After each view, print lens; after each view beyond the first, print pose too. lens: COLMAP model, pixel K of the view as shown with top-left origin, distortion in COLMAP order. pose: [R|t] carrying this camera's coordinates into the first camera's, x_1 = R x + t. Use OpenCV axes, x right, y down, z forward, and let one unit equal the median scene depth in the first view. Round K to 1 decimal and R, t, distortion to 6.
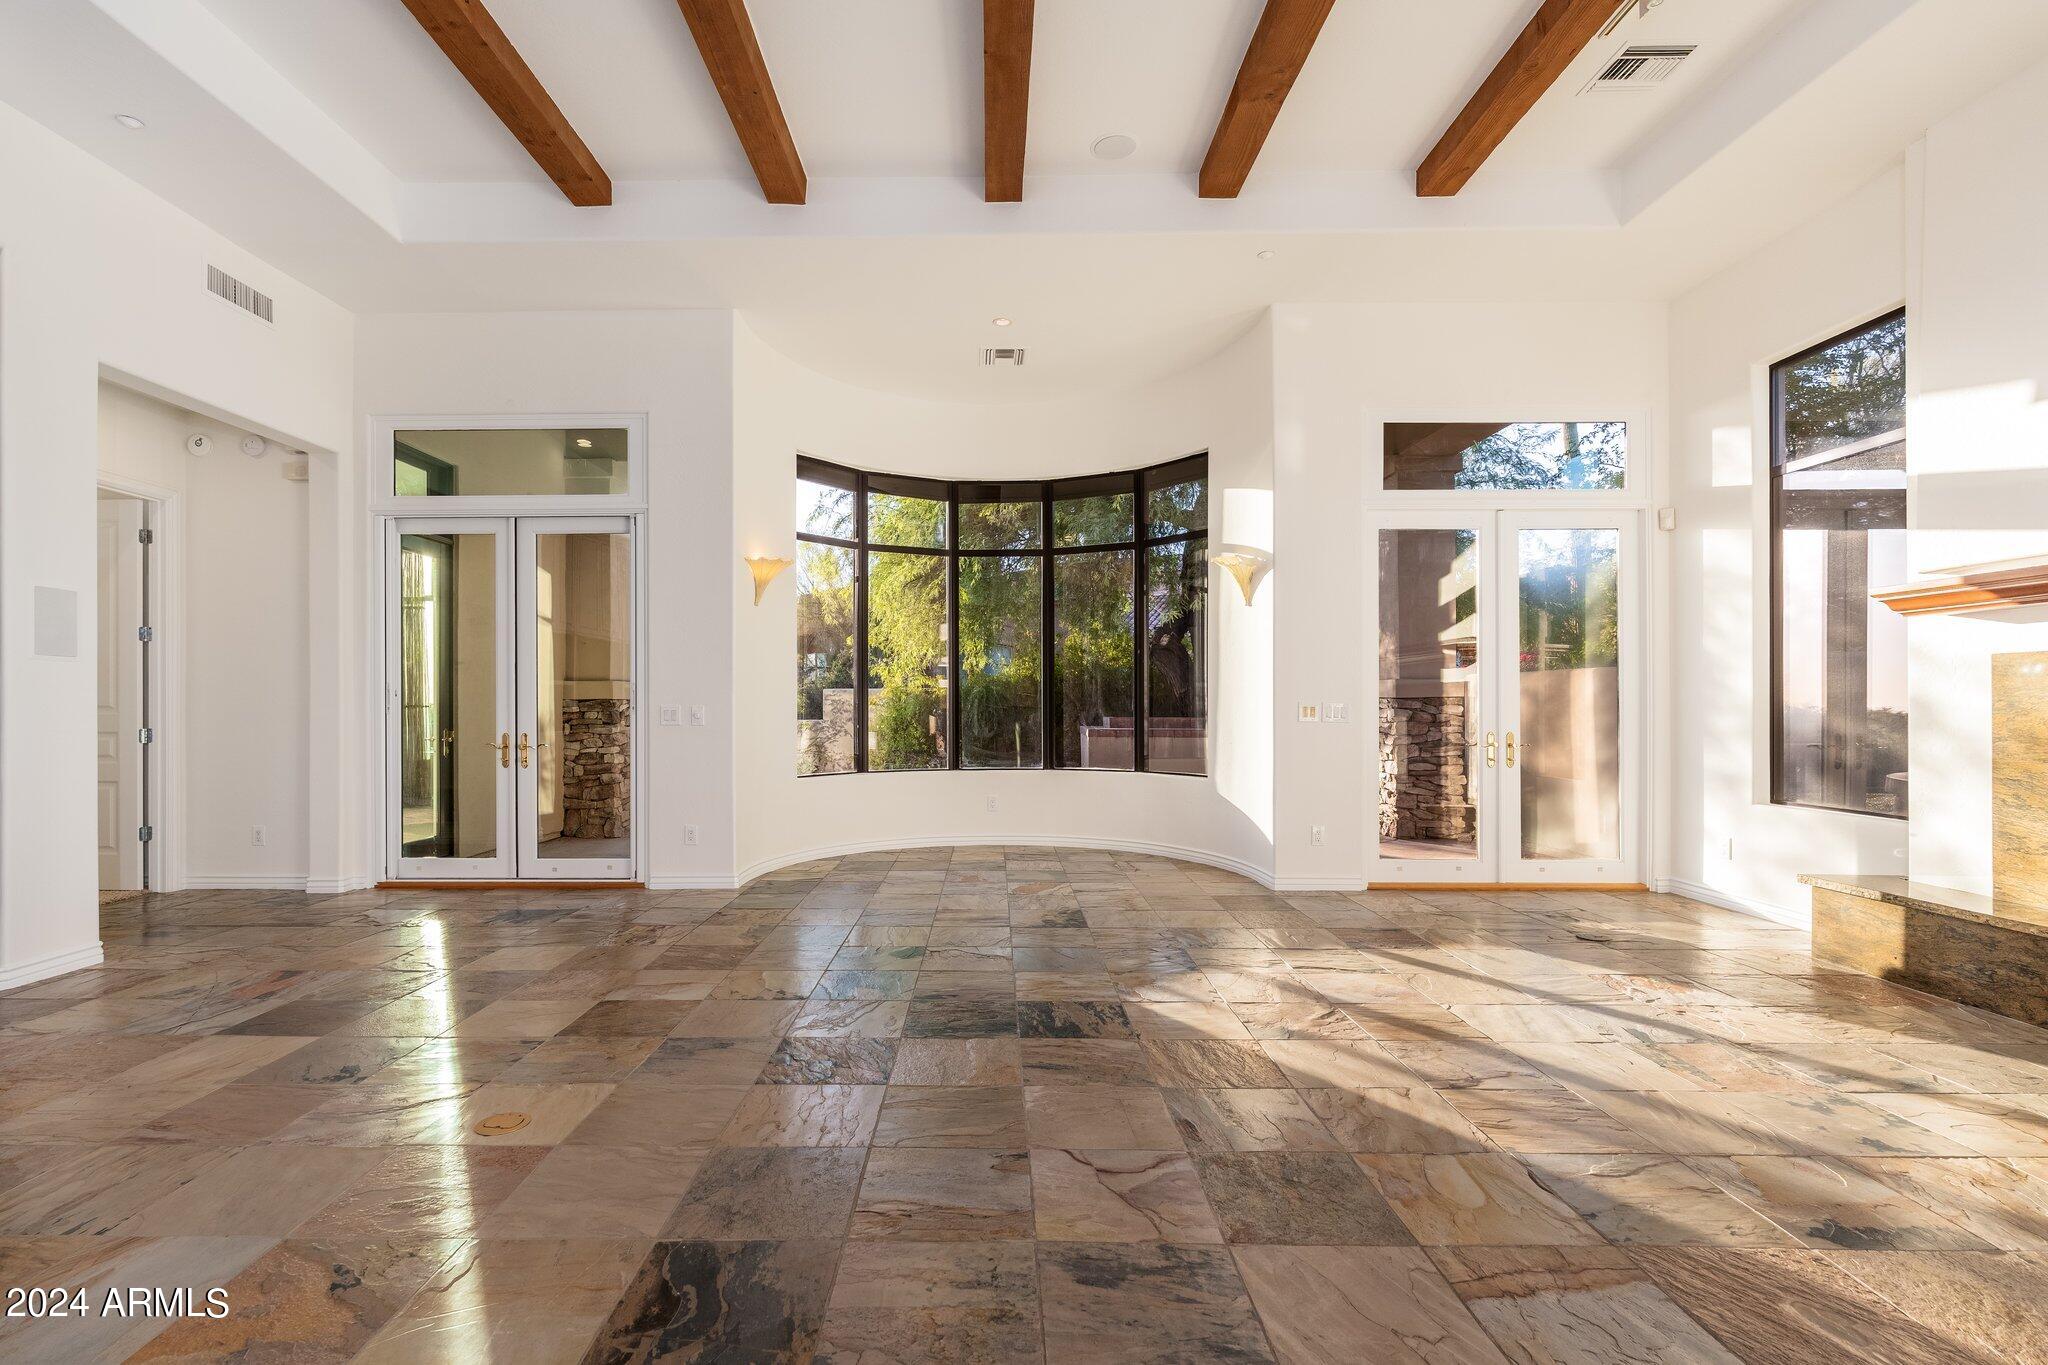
lens RADIAL K [[911.4, 0, 970.6], [0, 911.4, 723.2], [0, 0, 1]] dist [-0.006895, 0.000109]
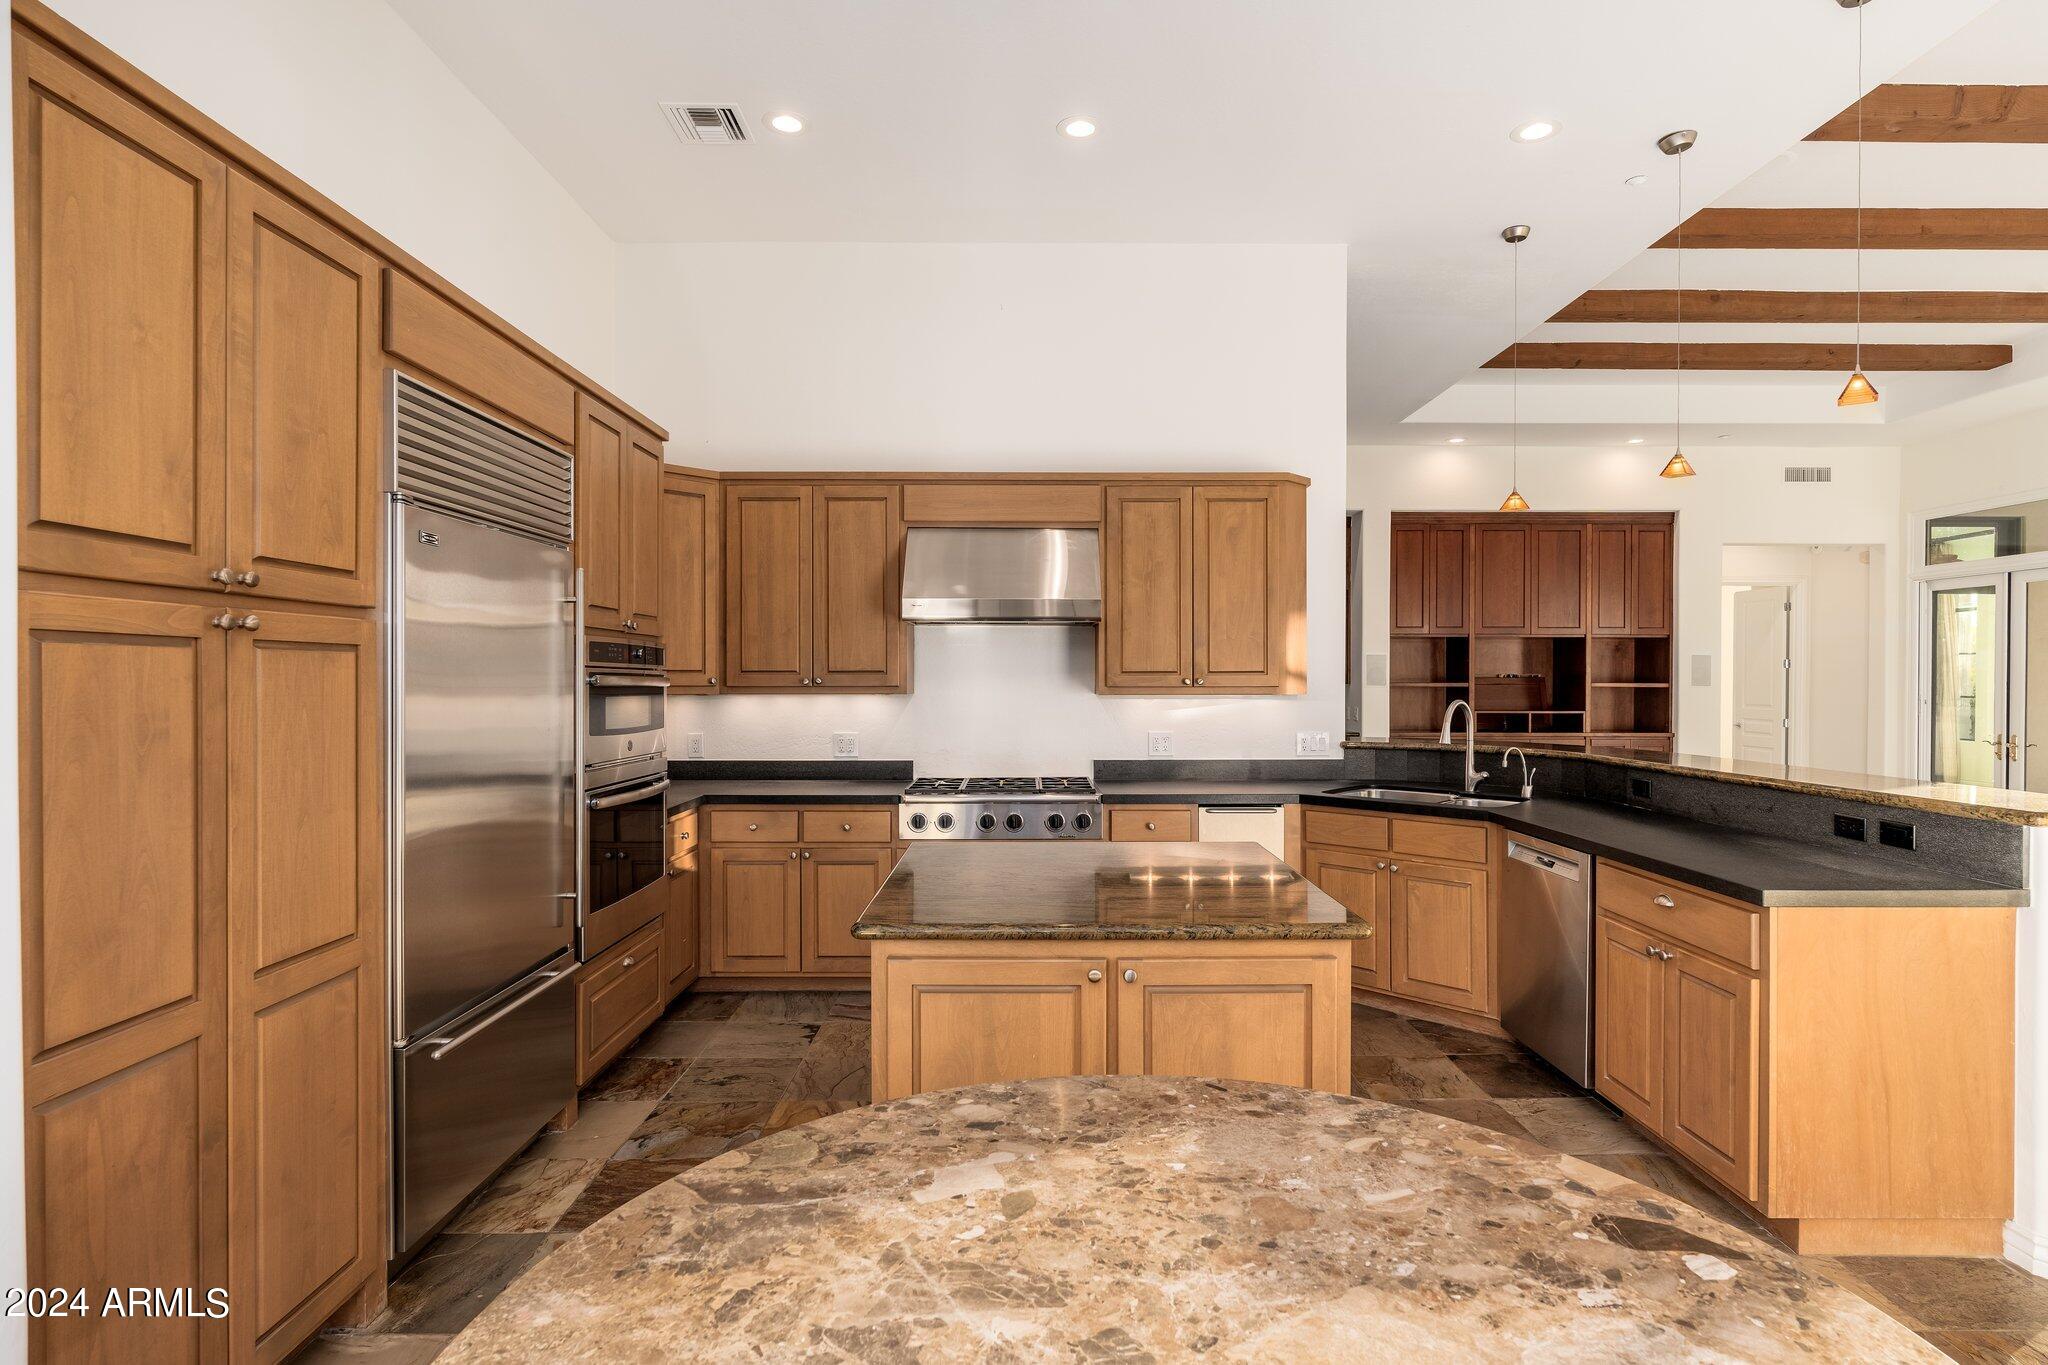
lens RADIAL K [[1012.4, 0, 1009.3], [0, 1012.4, 682.8], [0, 0, 1]] dist [-0.001269, -0.002592]
pose [[0.018961, 0.004029, -0.999812, 1.053012], [-0.024229, 0.999700, 0.003569, -0.038767], [0.999527, 0.024156, 0.019053, -0.536467]]
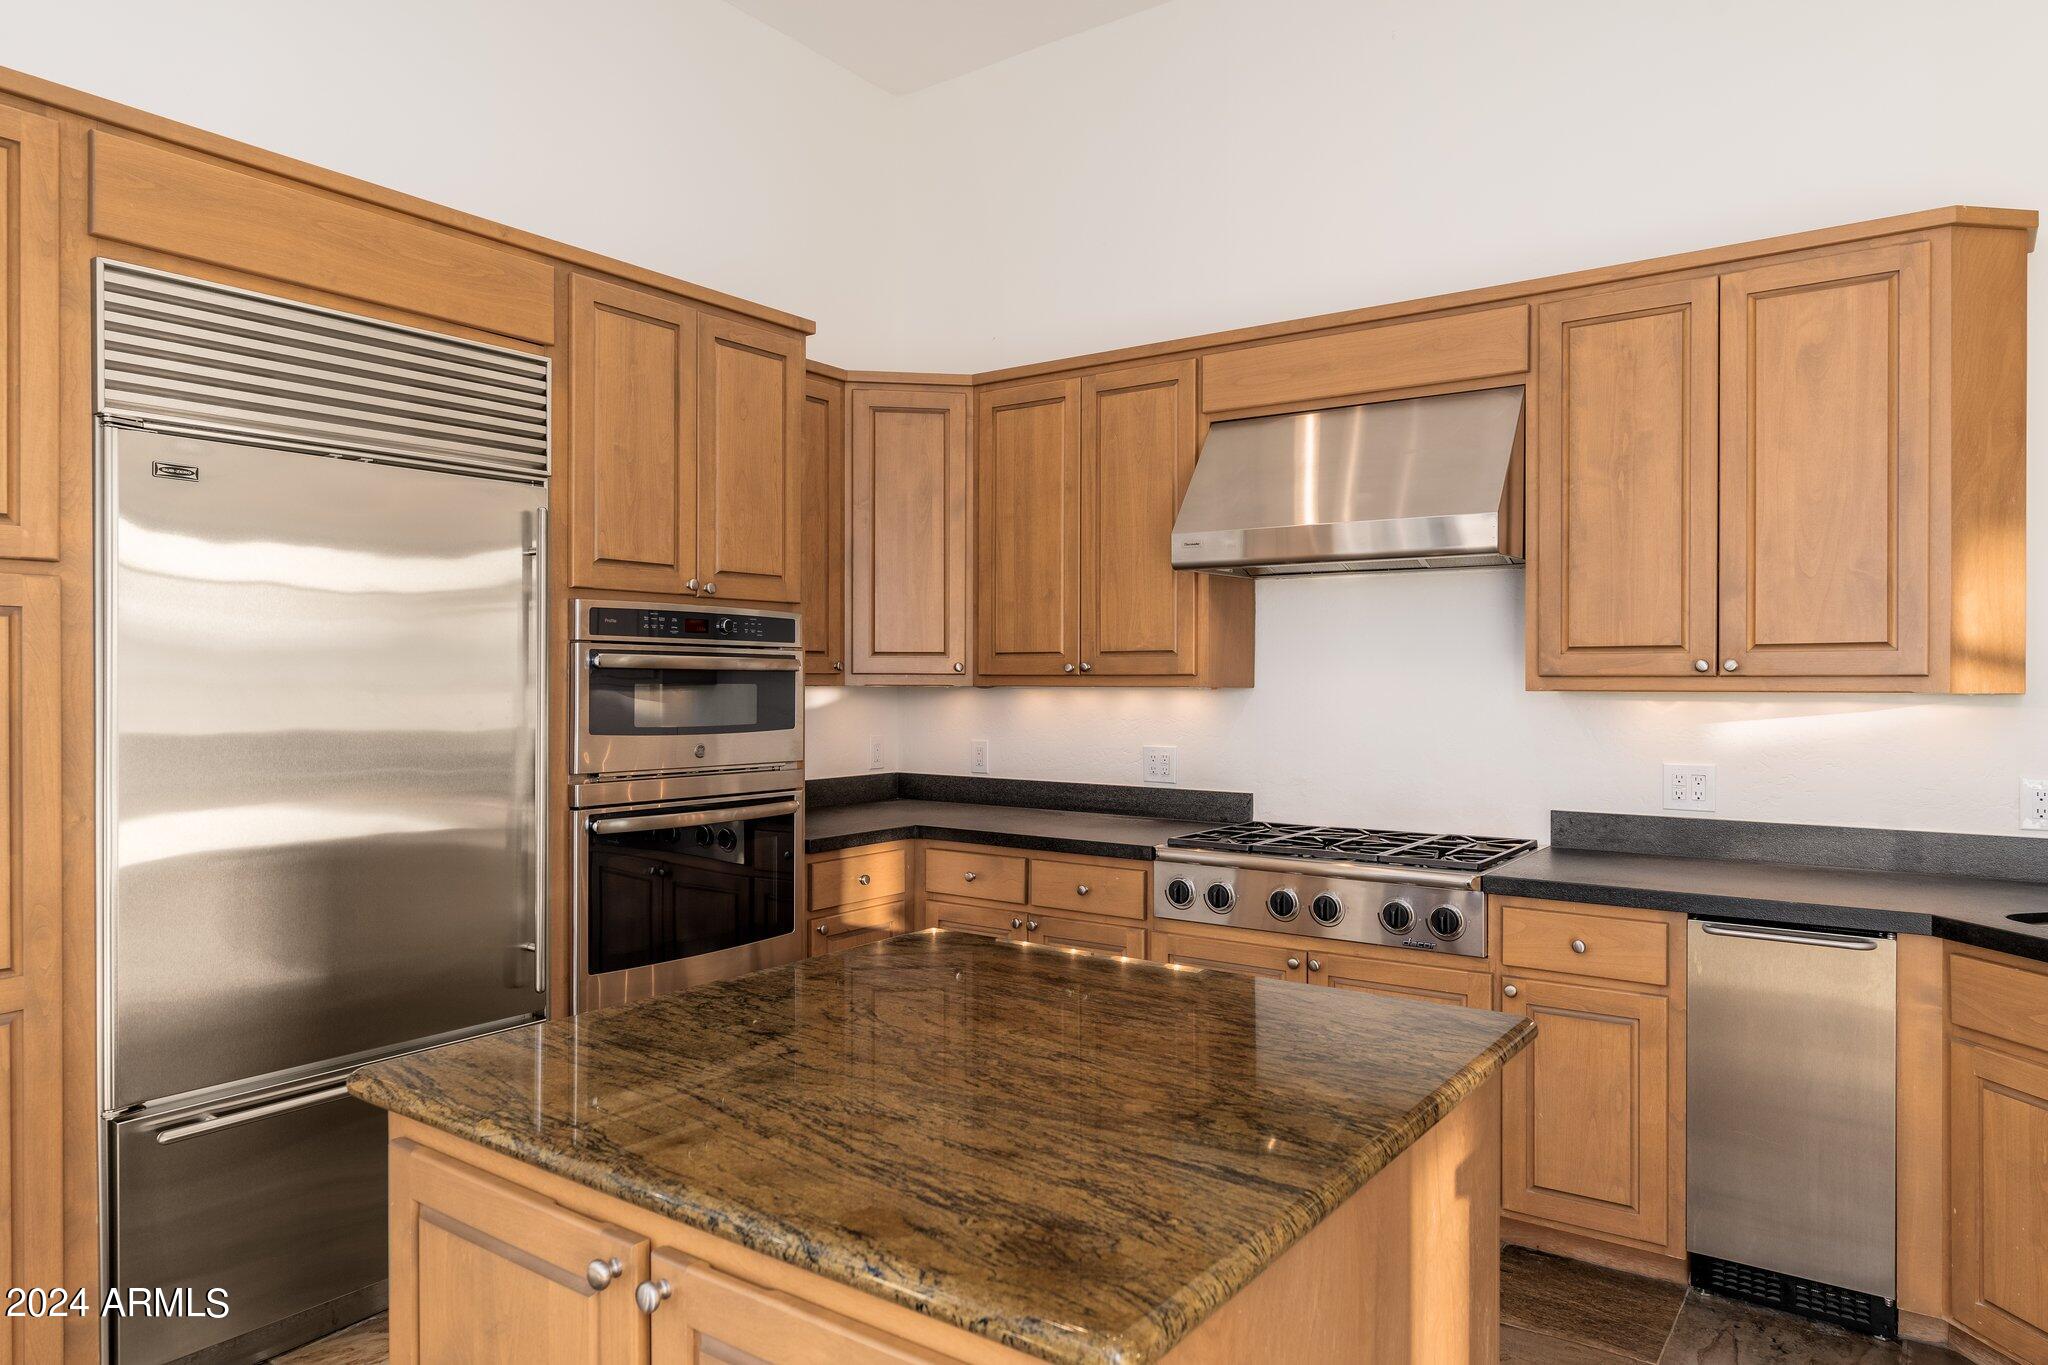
lens RADIAL K [[1267.9, 0, 1015.0], [0, 1267.9, 683.3], [0, 0, 1]] dist [-0.006048, 0.003593]
pose [[-0.561221, 0.003110, -0.827660, 0.787820], [-0.022054, 0.999582, 0.018710, -0.036366], [0.827372, 0.028754, -0.560918, -0.290413]]
